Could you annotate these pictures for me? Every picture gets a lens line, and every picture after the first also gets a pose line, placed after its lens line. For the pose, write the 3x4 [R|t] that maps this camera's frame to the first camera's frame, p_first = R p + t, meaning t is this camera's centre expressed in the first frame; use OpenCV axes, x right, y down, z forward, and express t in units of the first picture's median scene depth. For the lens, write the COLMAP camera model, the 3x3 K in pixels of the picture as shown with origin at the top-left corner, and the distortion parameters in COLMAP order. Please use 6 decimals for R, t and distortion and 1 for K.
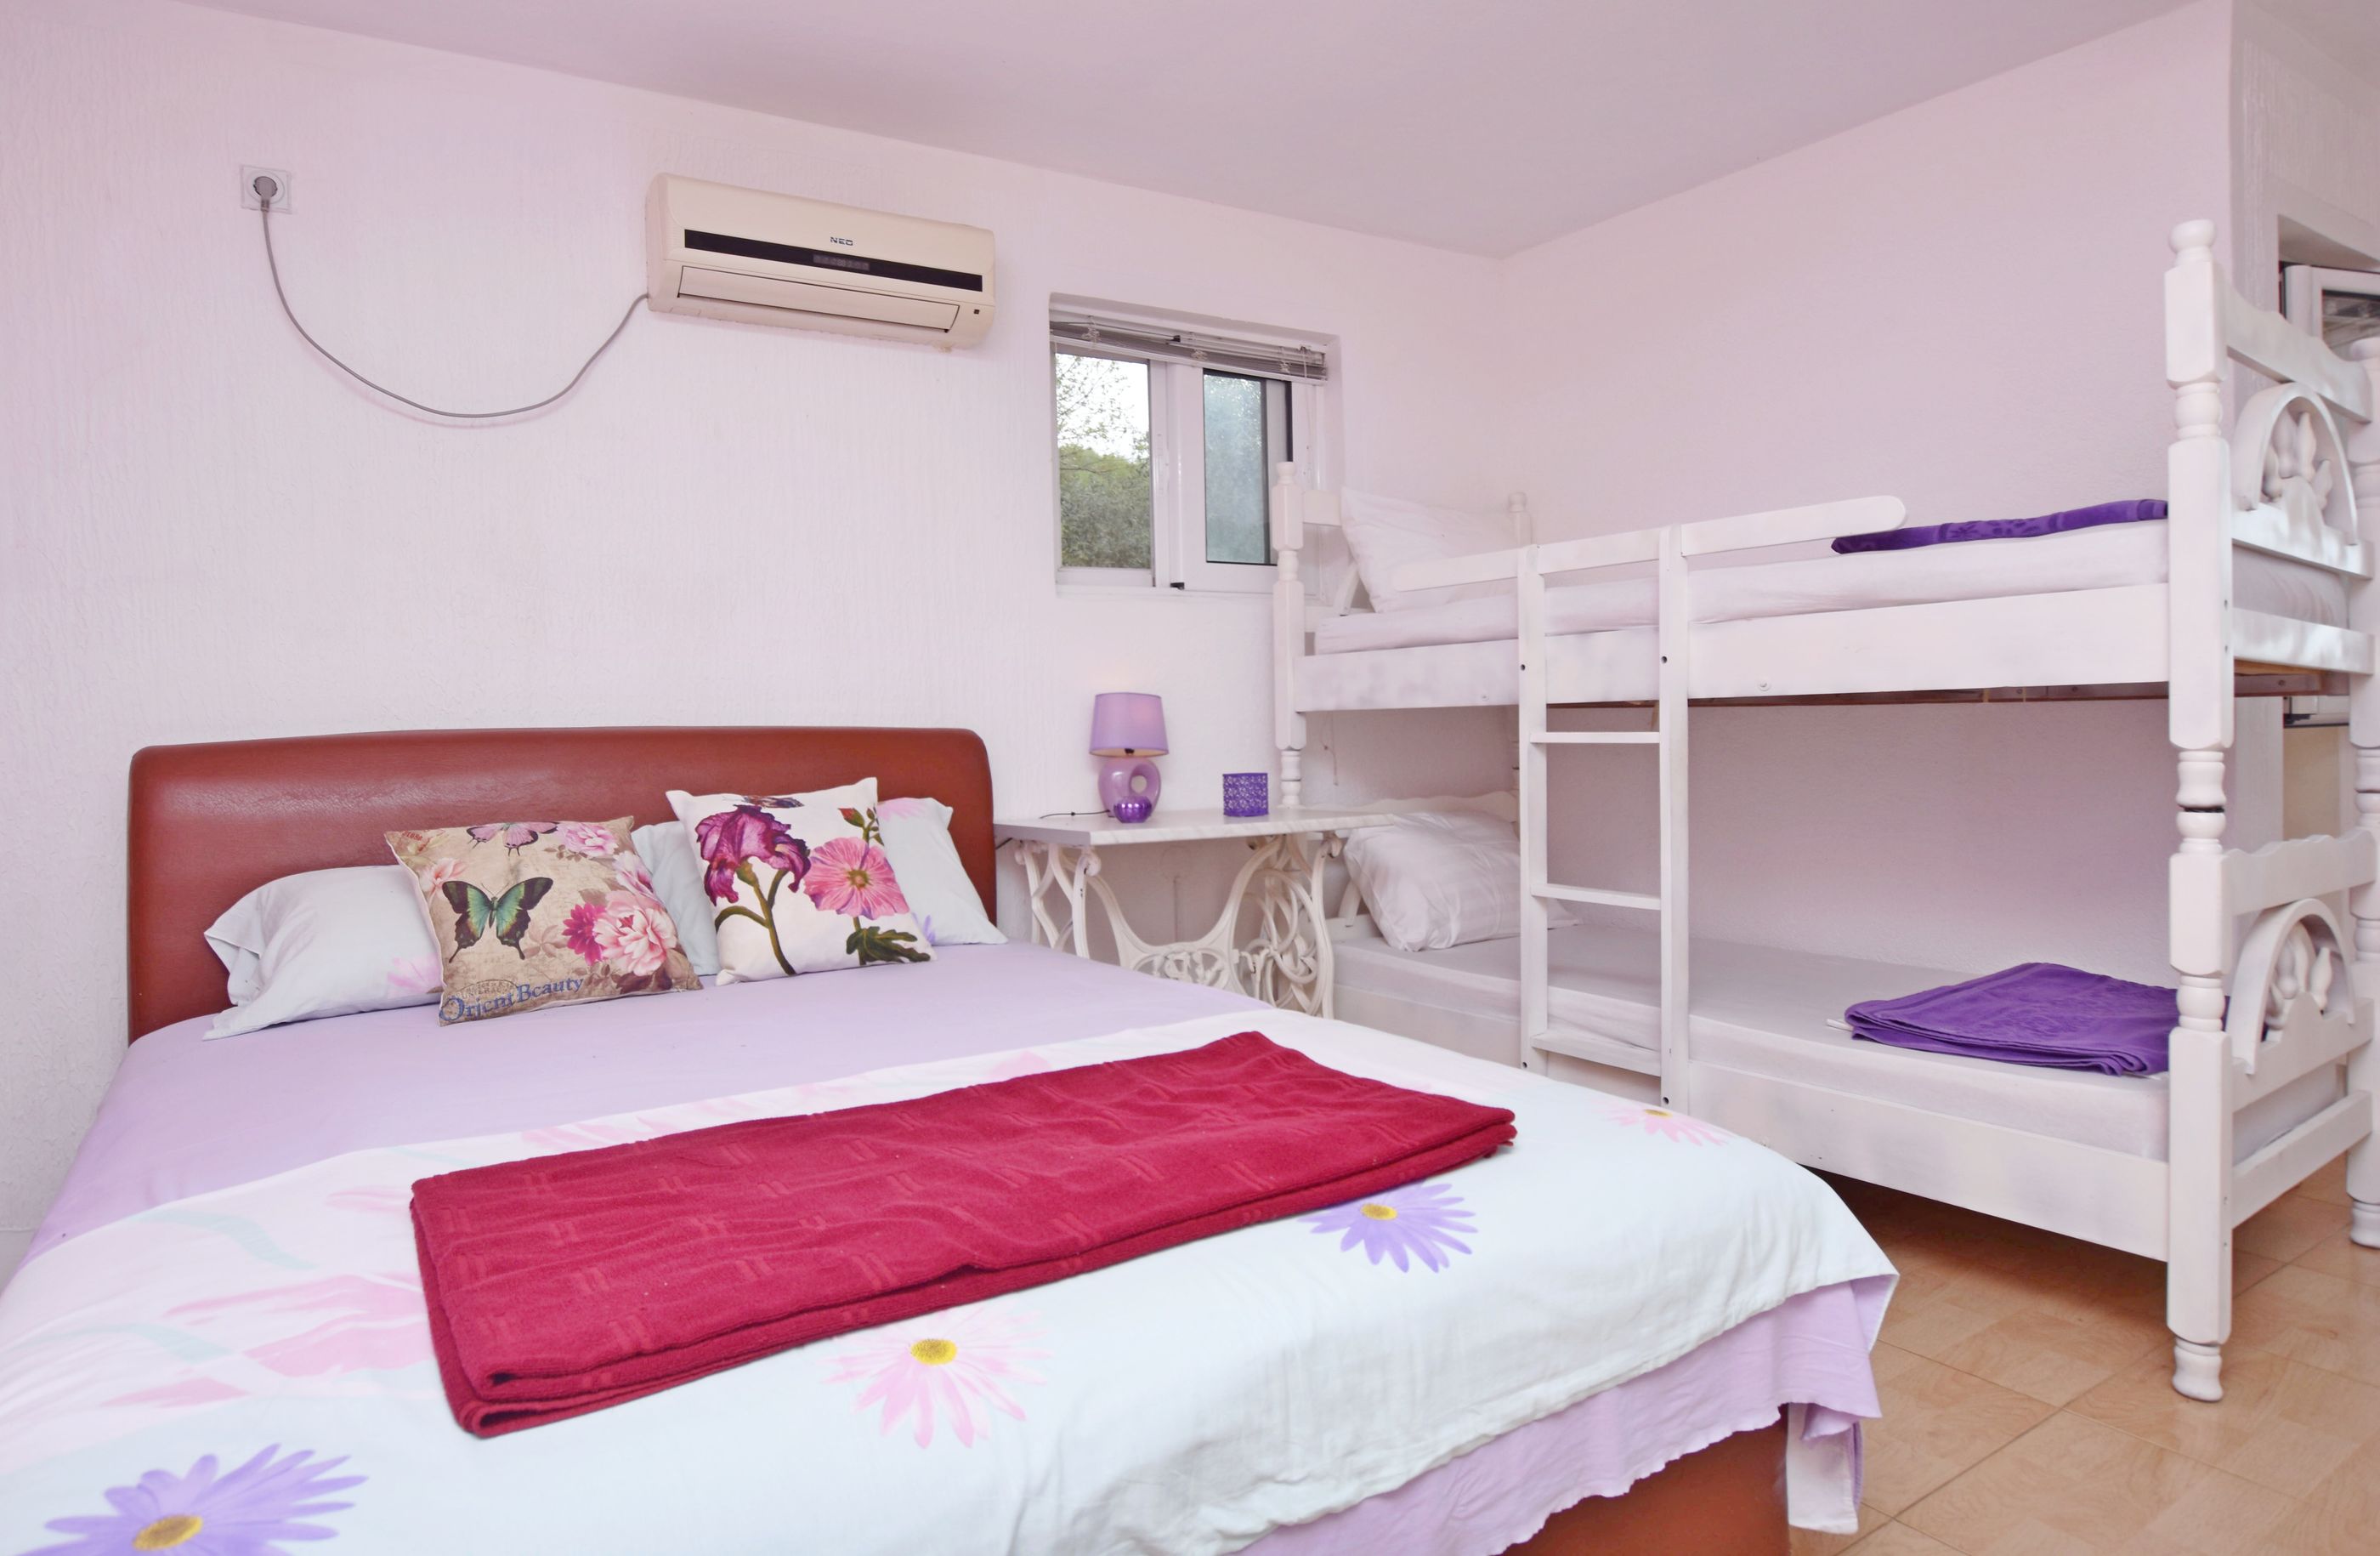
lens RADIAL K [[1332.1, 0, 1144.5], [0, 1332.1, 738.8], [0, 0, 1]] dist [-0.018586, 0.000999]
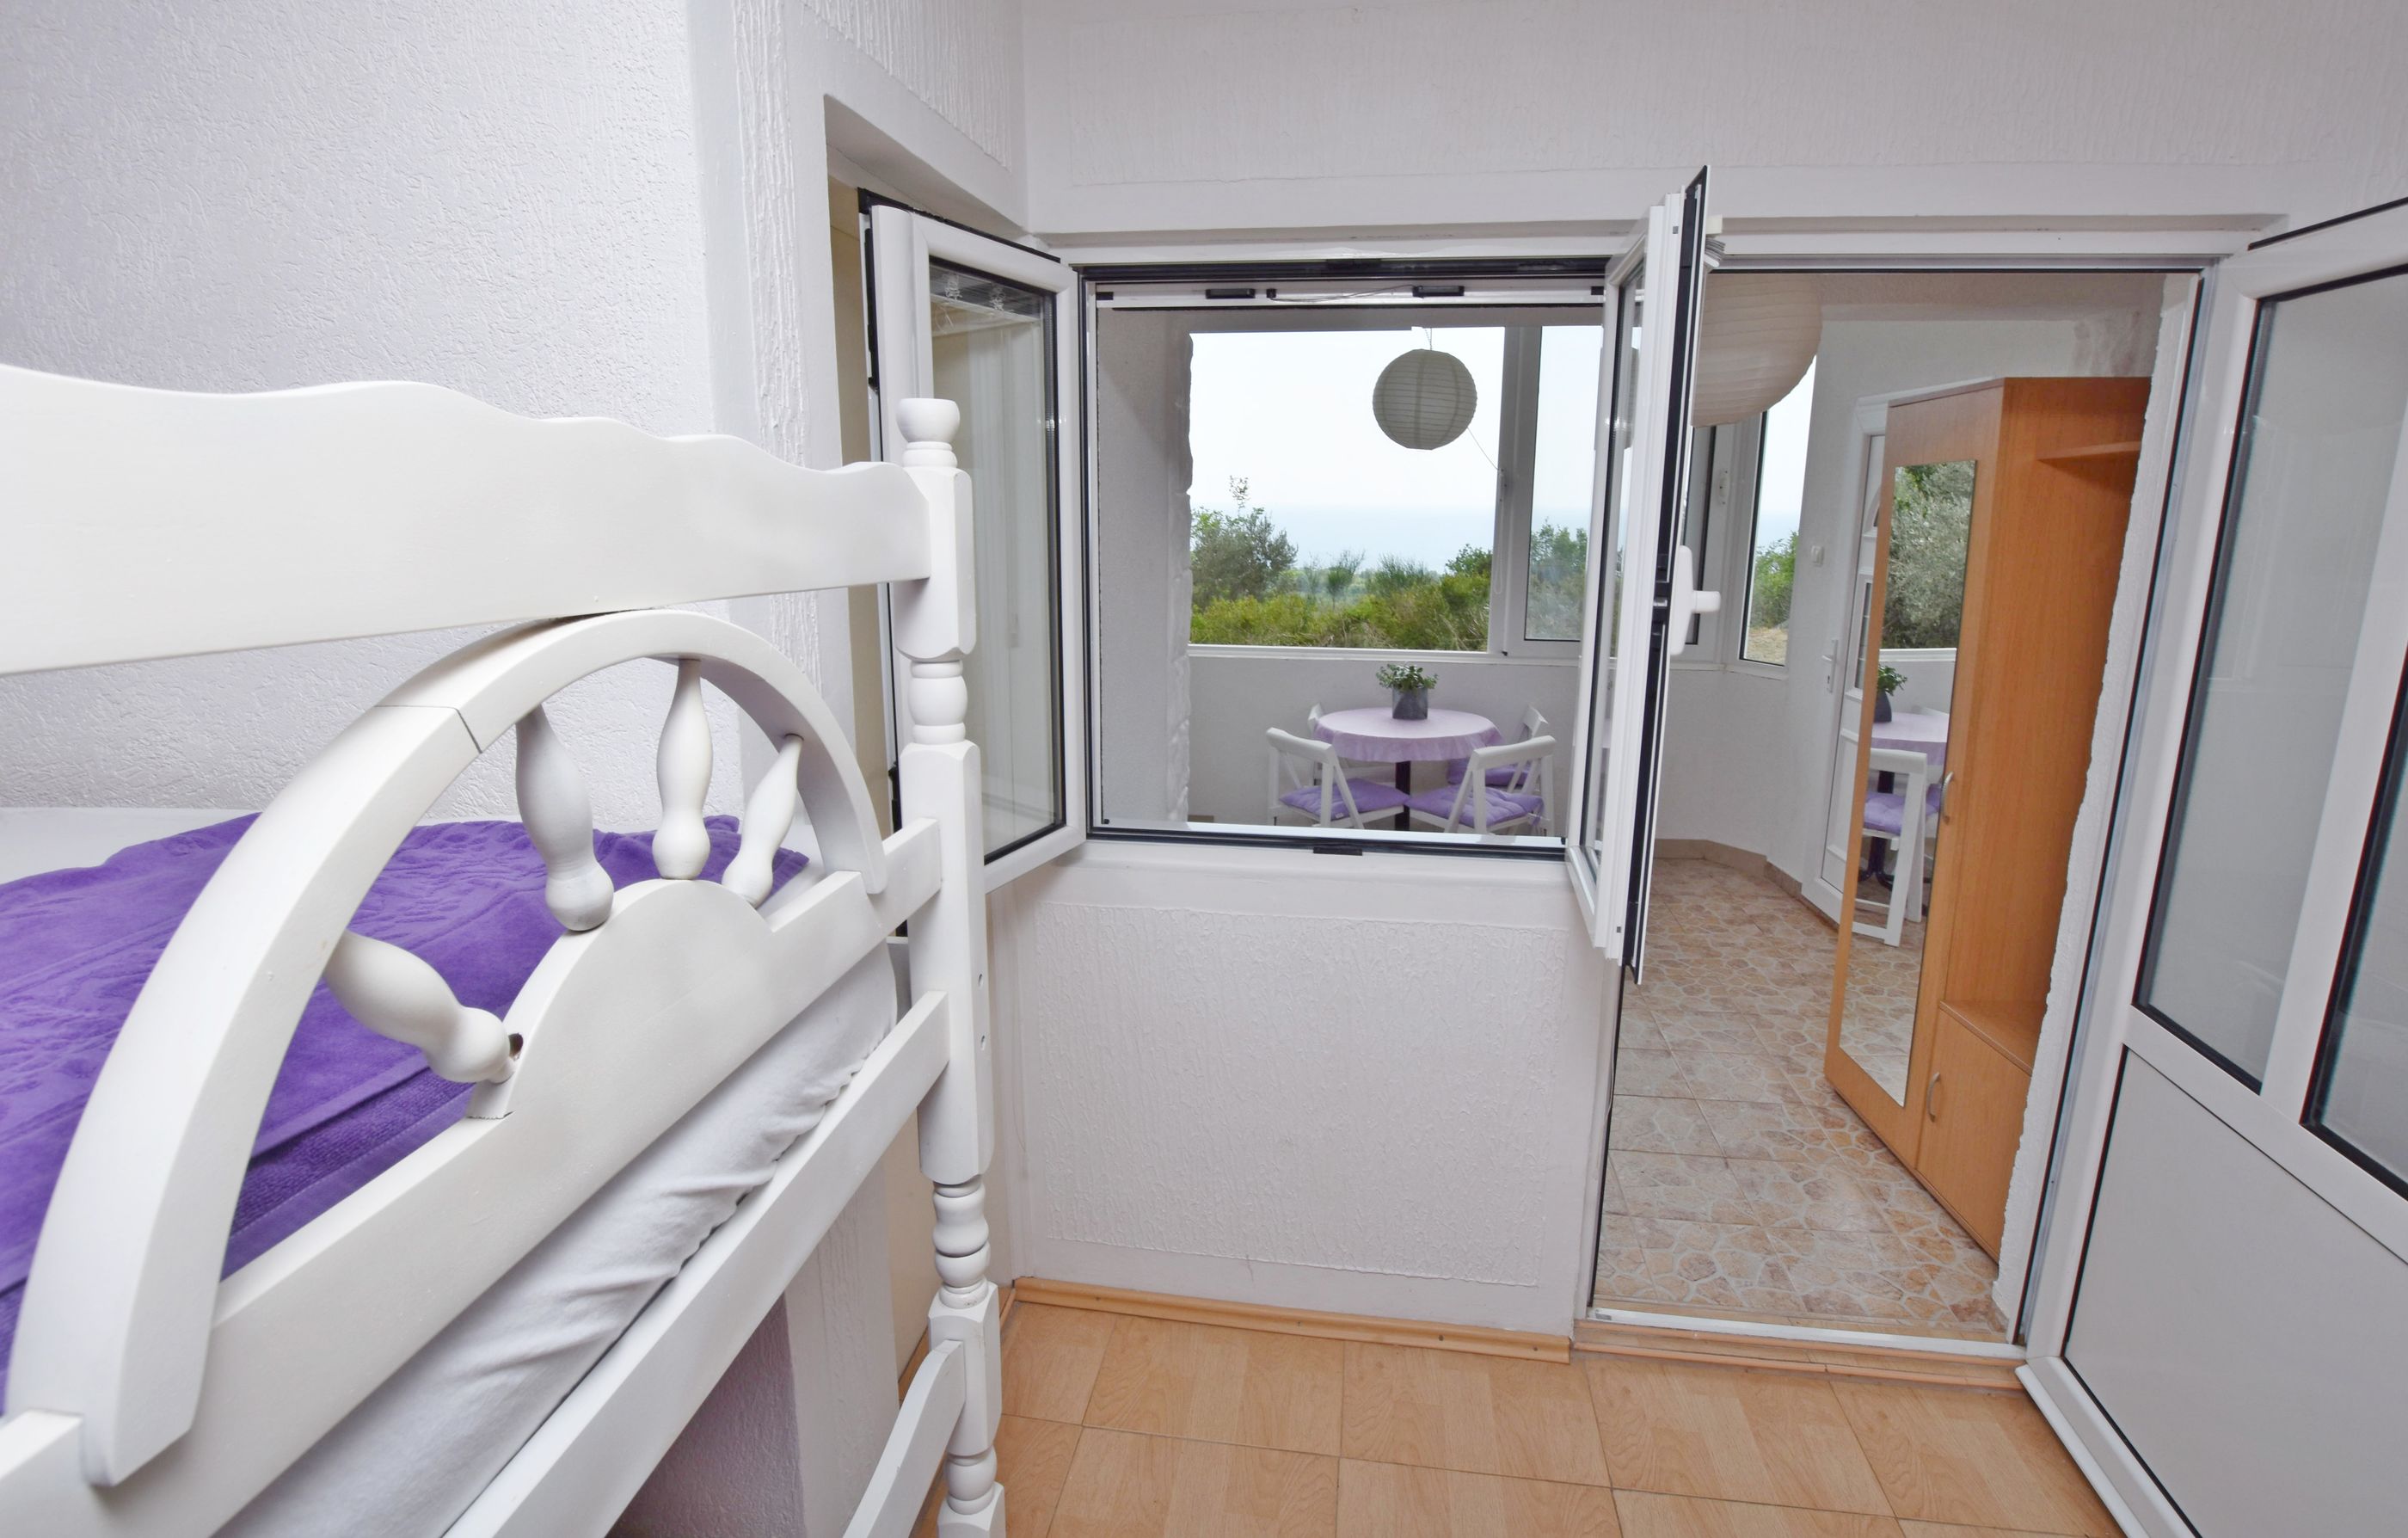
lens RADIAL K [[1116.1, 0, 1221.3], [0, 1116.1, 732.8], [0, 0, 1]] dist [-0.029760, 0.003337]
pose [[0.656194, -0.125656, 0.744057, 0.684028], [-0.008908, 0.984679, 0.174148, -0.255078], [-0.754540, -0.120903, 0.645021, 0.637275]]
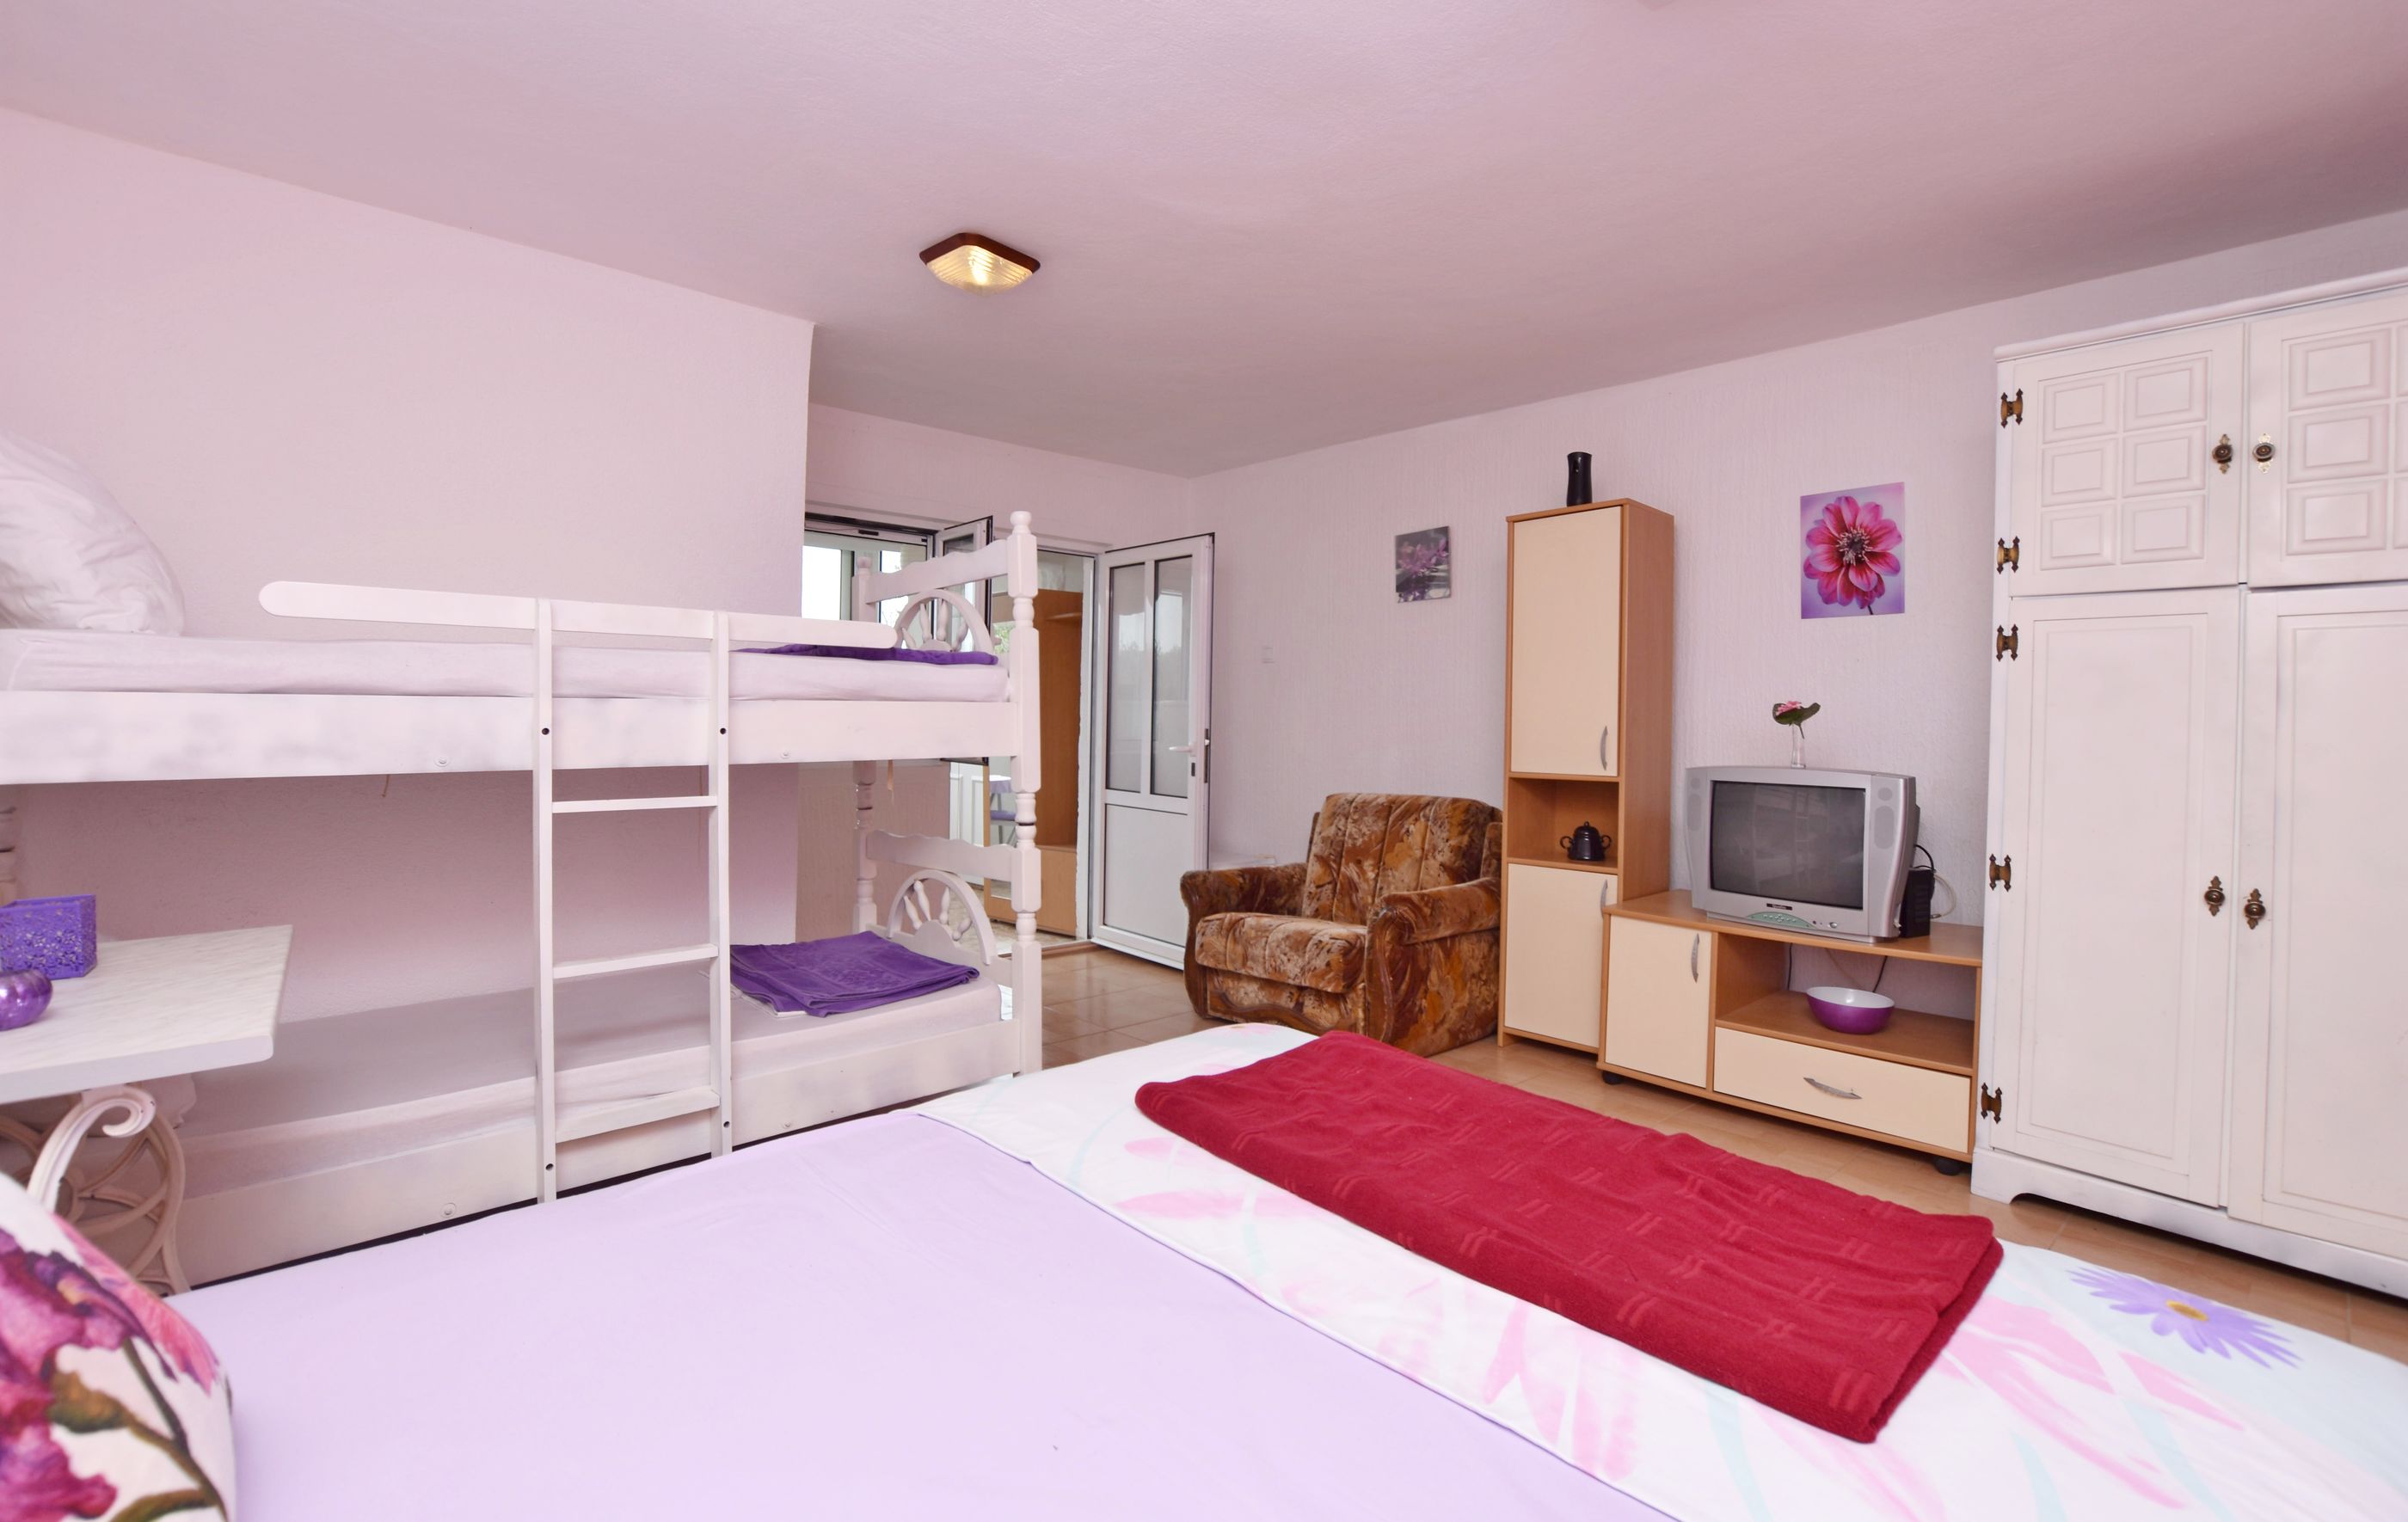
lens RADIAL K [[1067.4, 0, 1220.1], [0, 1067.4, 730.5], [0, 0, 1]] dist [-0.034747, 0.005949]
pose [[-0.172413, 0.007027, 0.985000, -0.581258], [0.005594, 0.999965, -0.006155, -0.054825], [-0.985009, 0.004449, -0.172447, 0.772450]]
